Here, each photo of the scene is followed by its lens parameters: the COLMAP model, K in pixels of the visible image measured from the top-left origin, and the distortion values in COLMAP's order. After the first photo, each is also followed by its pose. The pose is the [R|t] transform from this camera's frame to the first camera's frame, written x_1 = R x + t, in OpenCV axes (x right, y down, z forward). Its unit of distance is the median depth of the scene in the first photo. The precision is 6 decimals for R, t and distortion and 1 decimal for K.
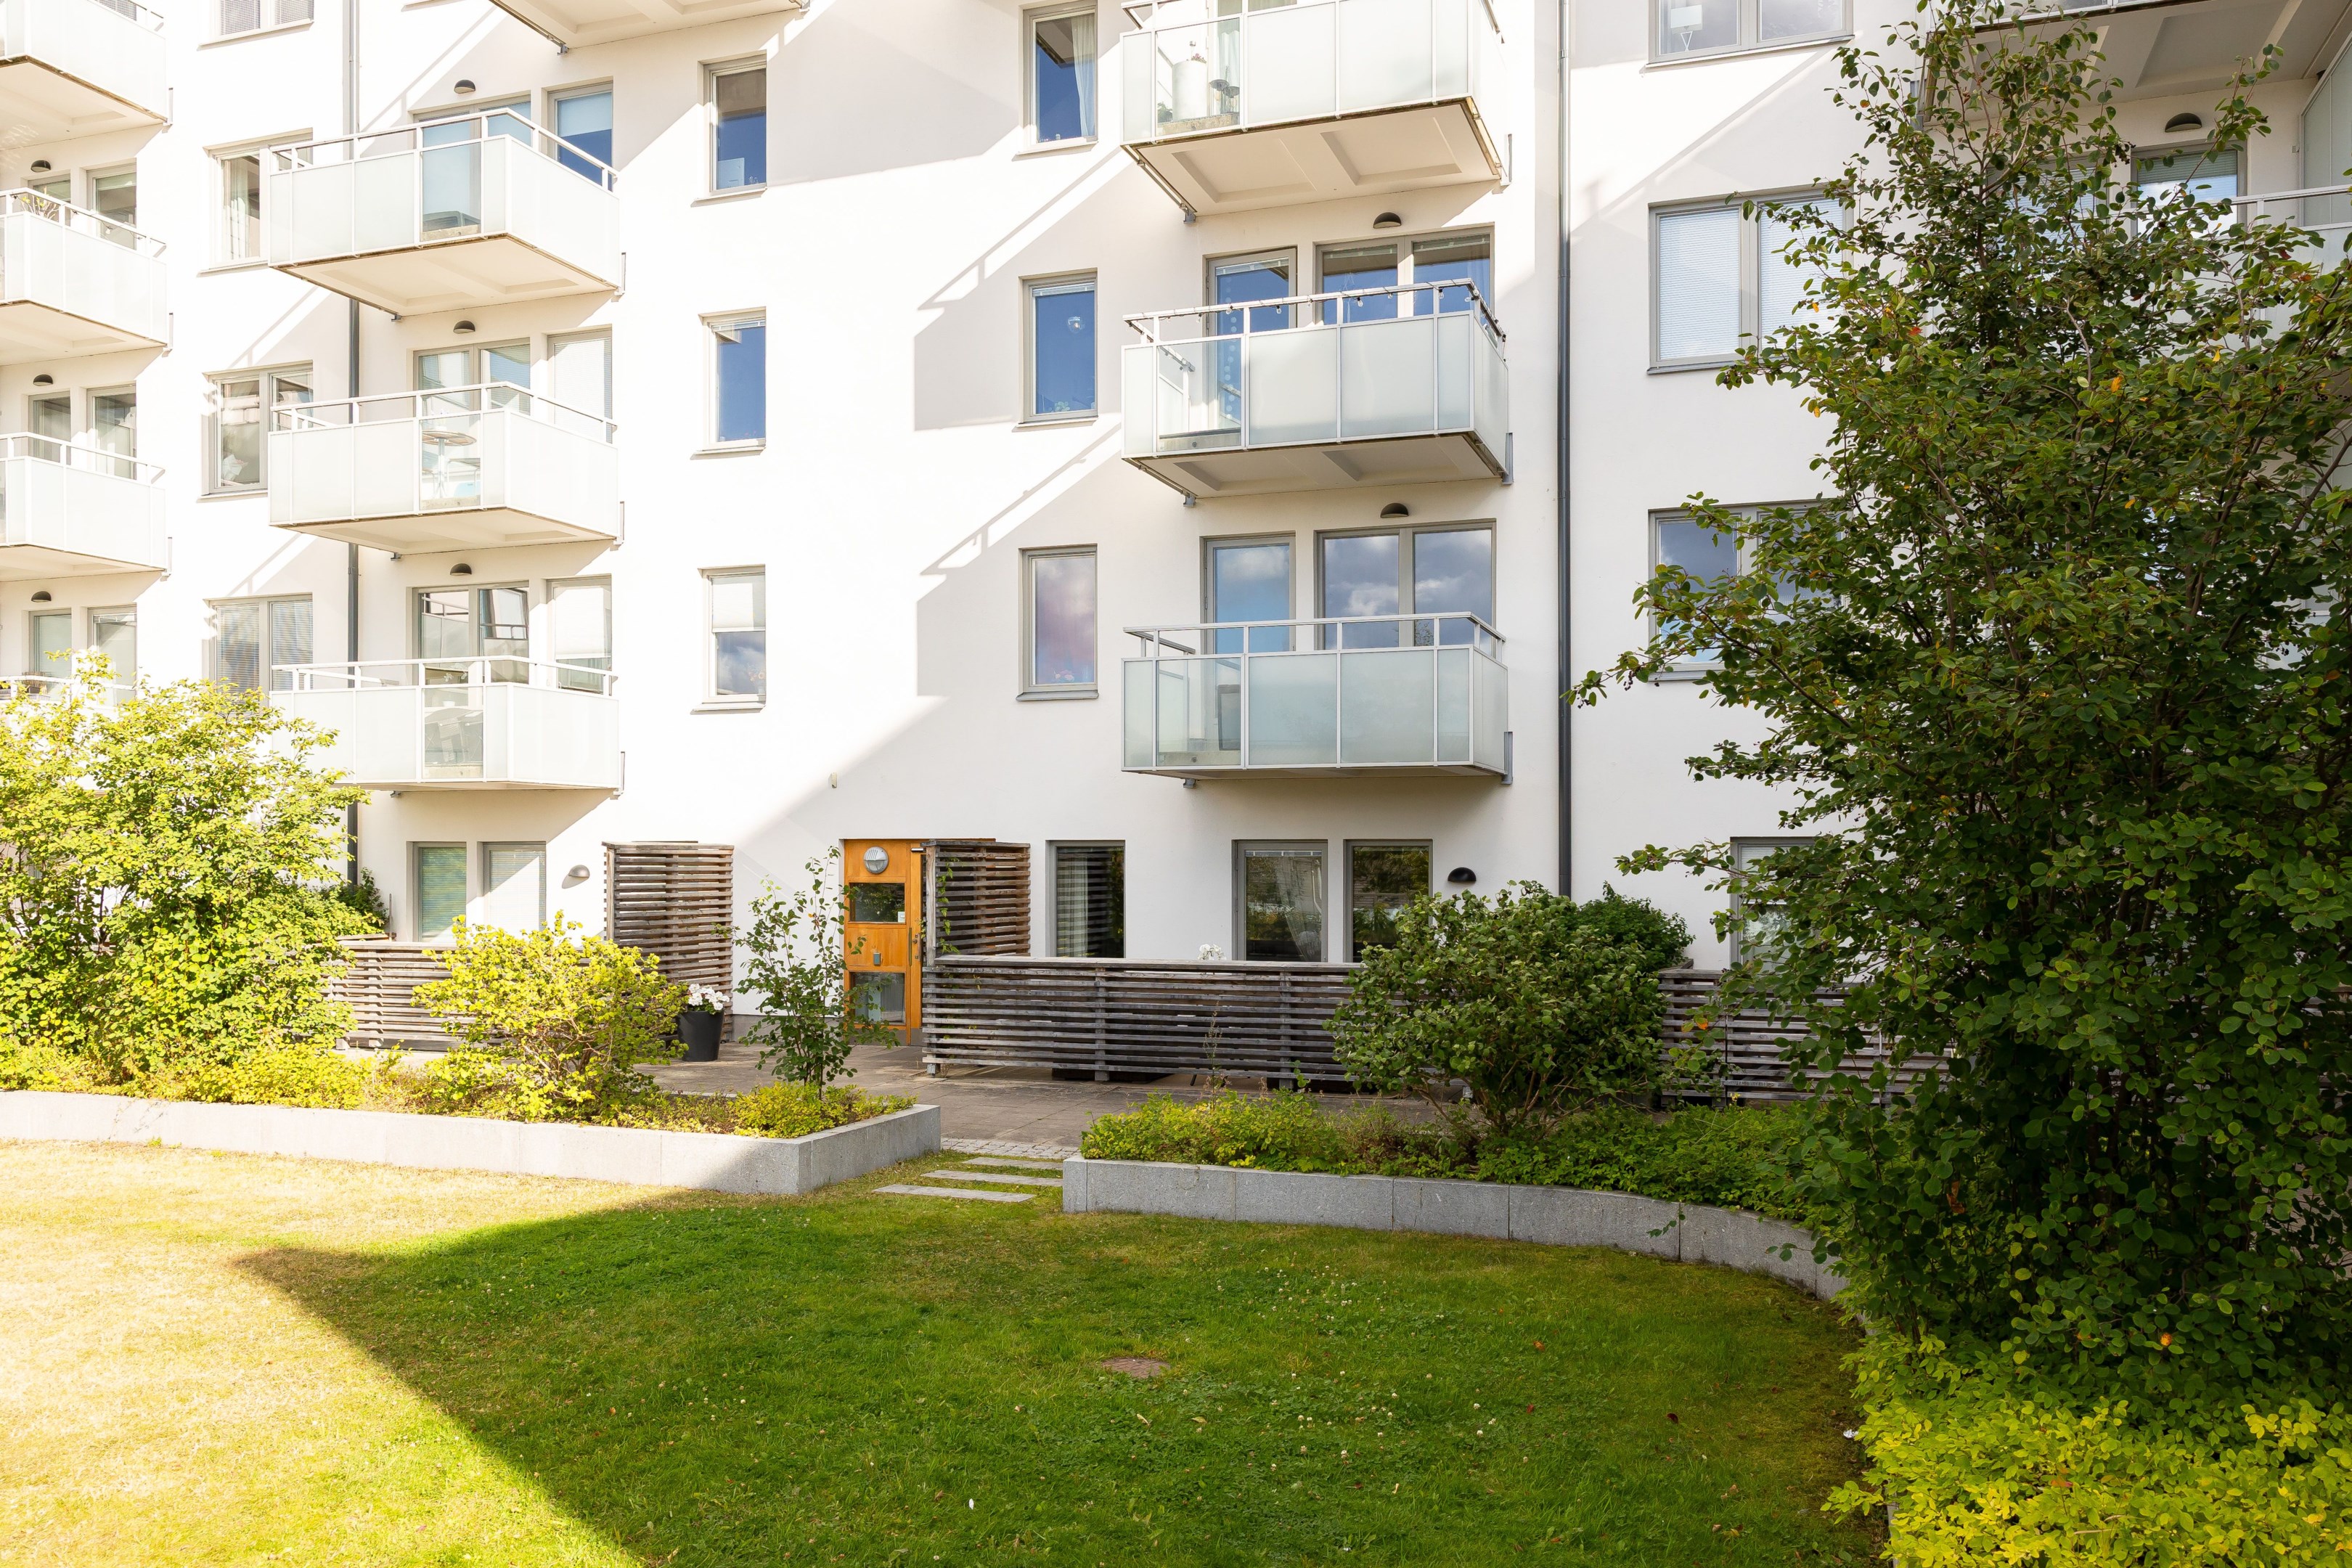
lens RADIAL K [[1795.5, 0, 1168.4], [0, 1795.5, 857.5], [0, 0, 1]] dist [-0.025025, -0.003545]
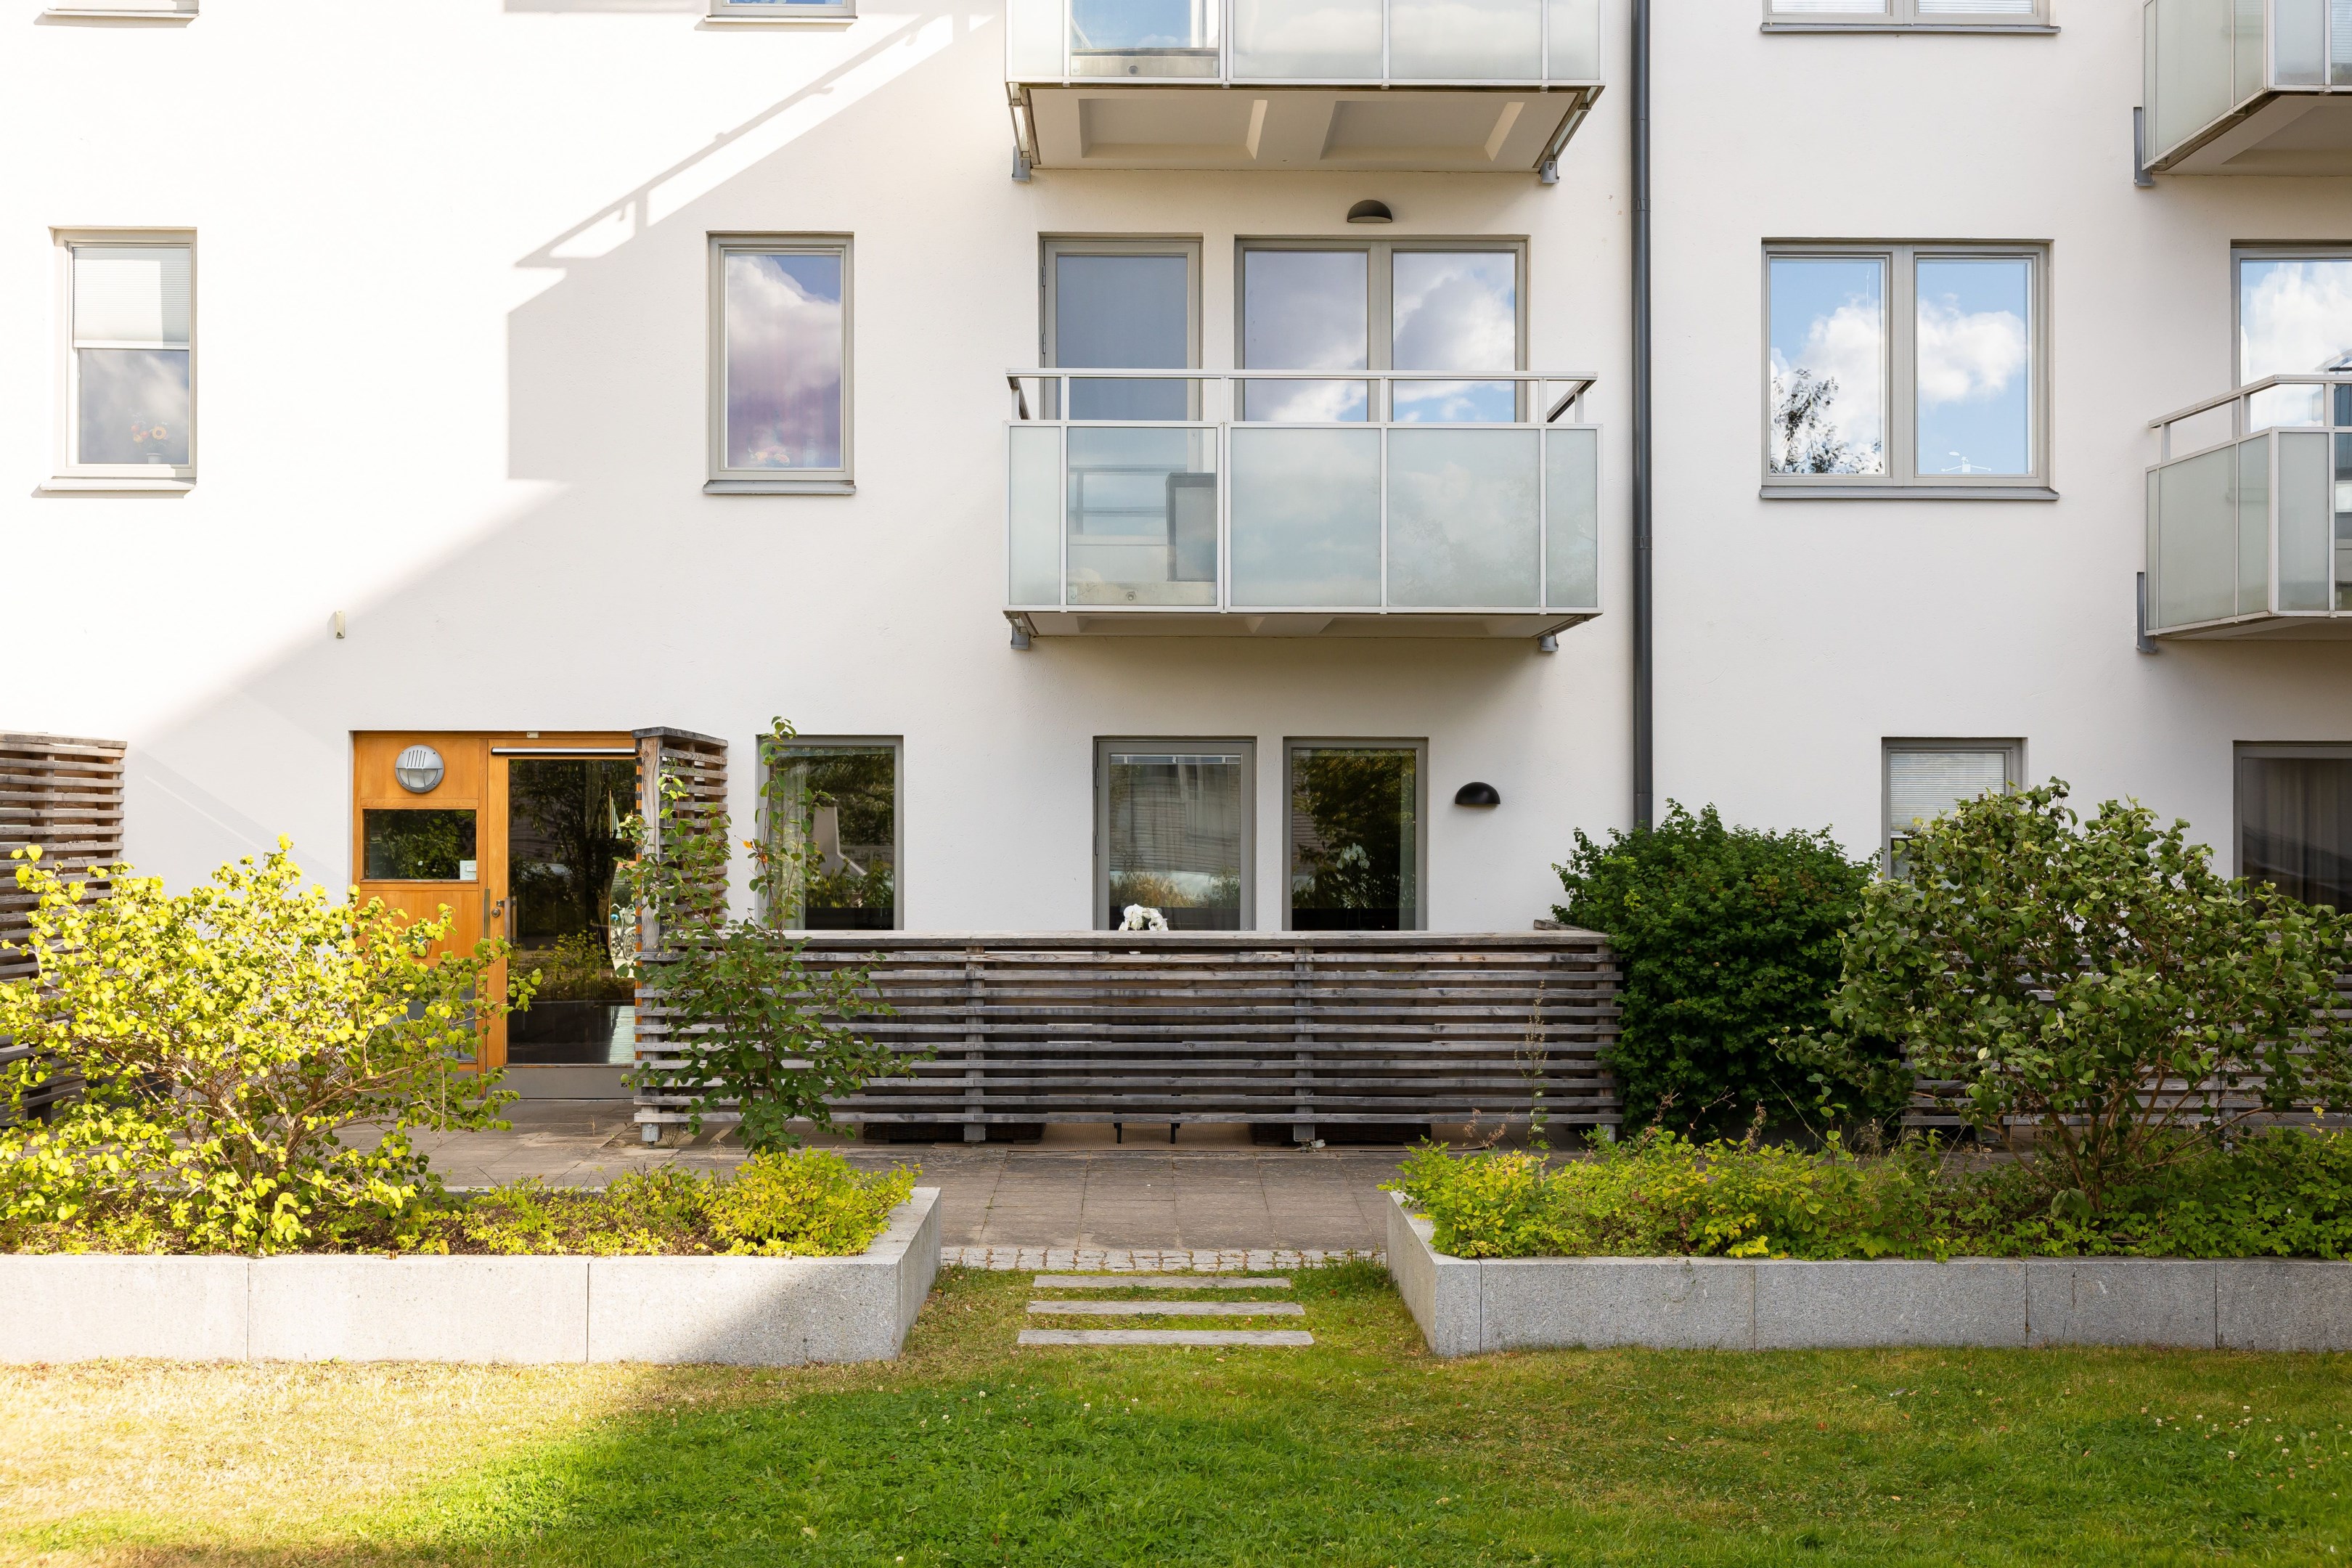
lens RADIAL K [[2707.6, 0, 1178.1], [0, 2707.6, 778.0], [0, 0, 1]] dist [-0.005957, 0.000000]
pose [[0.936777, 0.006483, 0.349866, -0.259725], [-0.001994, 0.999911, -0.013191, 0.016339], [-0.349921, 0.011659, 0.936707, 0.137199]]
